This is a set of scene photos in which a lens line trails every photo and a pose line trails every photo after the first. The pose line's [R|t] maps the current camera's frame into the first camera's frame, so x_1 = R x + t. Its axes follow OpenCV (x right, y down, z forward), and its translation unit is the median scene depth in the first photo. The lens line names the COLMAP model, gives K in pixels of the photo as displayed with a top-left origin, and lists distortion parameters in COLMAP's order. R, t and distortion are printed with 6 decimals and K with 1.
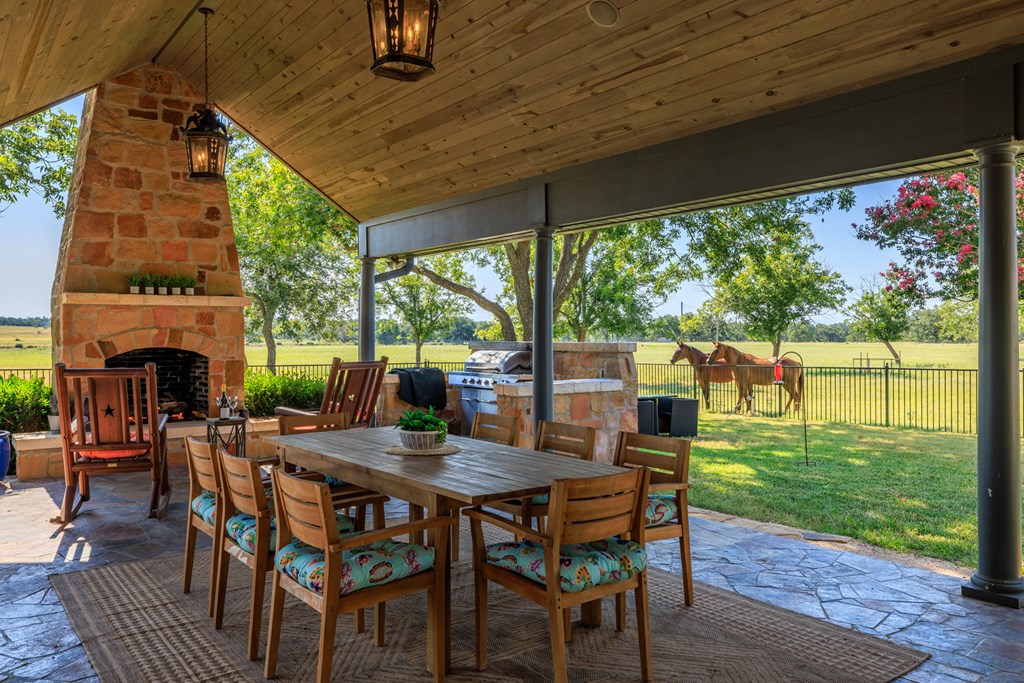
lens RADIAL K [[773.2, 0, 512.0], [0, 773.2, 341.5], [0, 0, 1]] dist [0.001535, 0.001699]
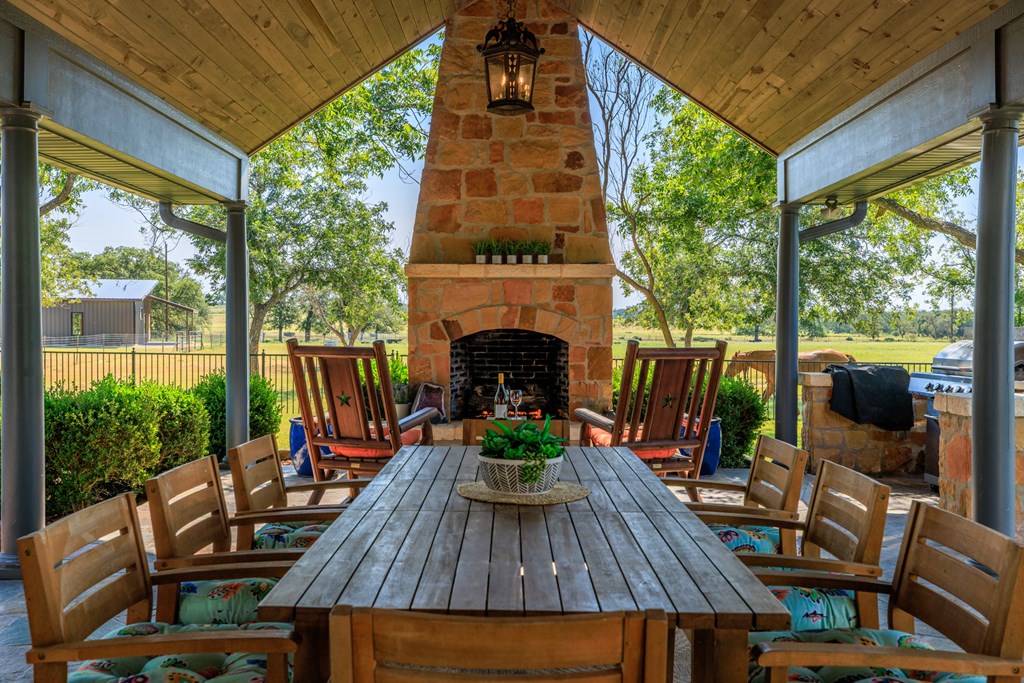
lens RADIAL K [[917.1, 0, 512.0], [0, 917.1, 341.5], [0, 0, 1]] dist [-0.001018, 0.009393]
pose [[0.794243, 0.015805, -0.607395, 0.140836], [-0.012463, 0.999875, 0.009721, 0.011879], [0.607473, -0.000151, 0.794341, 0.228908]]
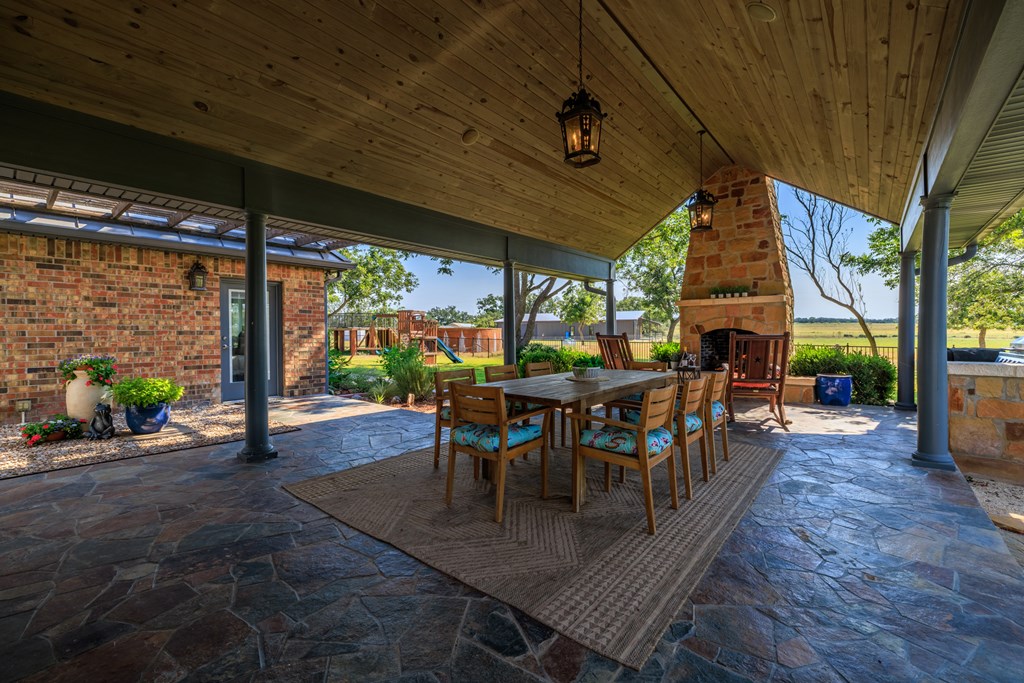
lens RADIAL K [[429.8, 0, 512.0], [0, 429.8, 341.5], [0, 0, 1]] dist [-0.000408, 0.000132]
pose [[0.225306, 0.022032, -0.974039, 0.383352], [-0.003443, 0.999756, 0.021817, 0.018099], [0.974282, -0.001562, 0.225327, 0.308901]]
